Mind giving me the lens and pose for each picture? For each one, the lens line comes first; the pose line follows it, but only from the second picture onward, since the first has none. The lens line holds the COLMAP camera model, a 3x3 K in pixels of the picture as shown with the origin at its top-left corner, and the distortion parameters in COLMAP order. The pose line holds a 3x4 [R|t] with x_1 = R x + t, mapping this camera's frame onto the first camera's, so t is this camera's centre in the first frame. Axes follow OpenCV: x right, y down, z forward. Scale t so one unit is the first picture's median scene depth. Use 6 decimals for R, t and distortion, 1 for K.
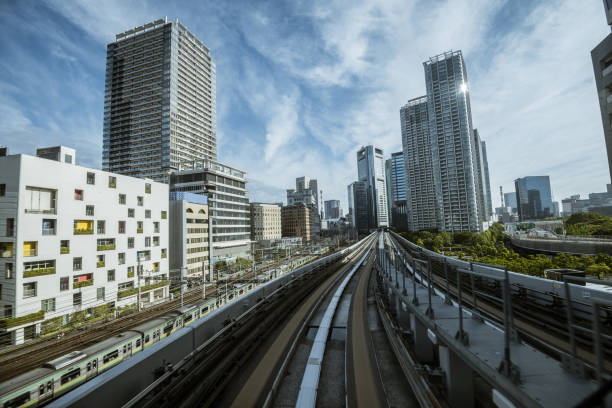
lens RADIAL K [[279.9, 0, 306.0], [0, 279.9, 204.0], [0, 0, 1]] dist [-0.001243, -0.024901]
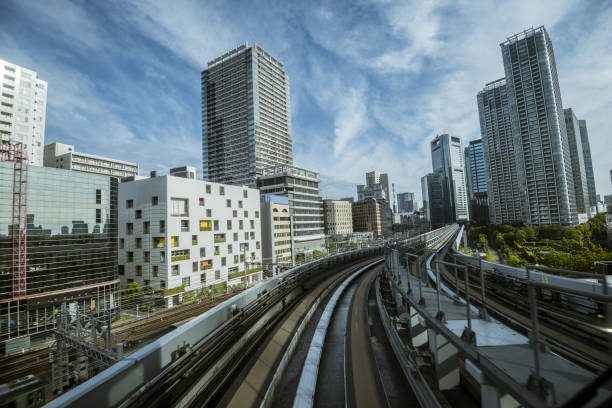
lens RADIAL K [[283.6, 0, 306.0], [0, 283.6, 204.0], [0, 0, 1]] dist [-0.041855, -0.000597]
pose [[0.969109, -0.024880, -0.245376, 0.003292], [0.029882, 0.999414, 0.016682, -0.007212], [0.244817, -0.023499, 0.969284, -0.052795]]
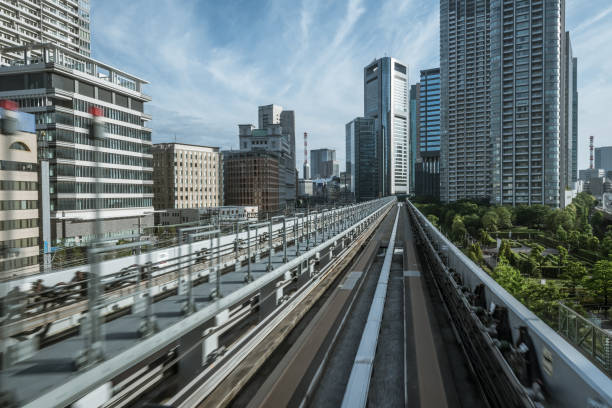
lens RADIAL K [[437.3, 0, 306.0], [0, 437.3, 204.0], [0, 0, 1]] dist [0.030702, -0.000179]
pose [[0.998073, 0.030920, 0.053791, 0.031077], [-0.036696, 0.993259, 0.109951, 0.009353], [-0.050029, -0.111713, 0.992480, 0.083090]]
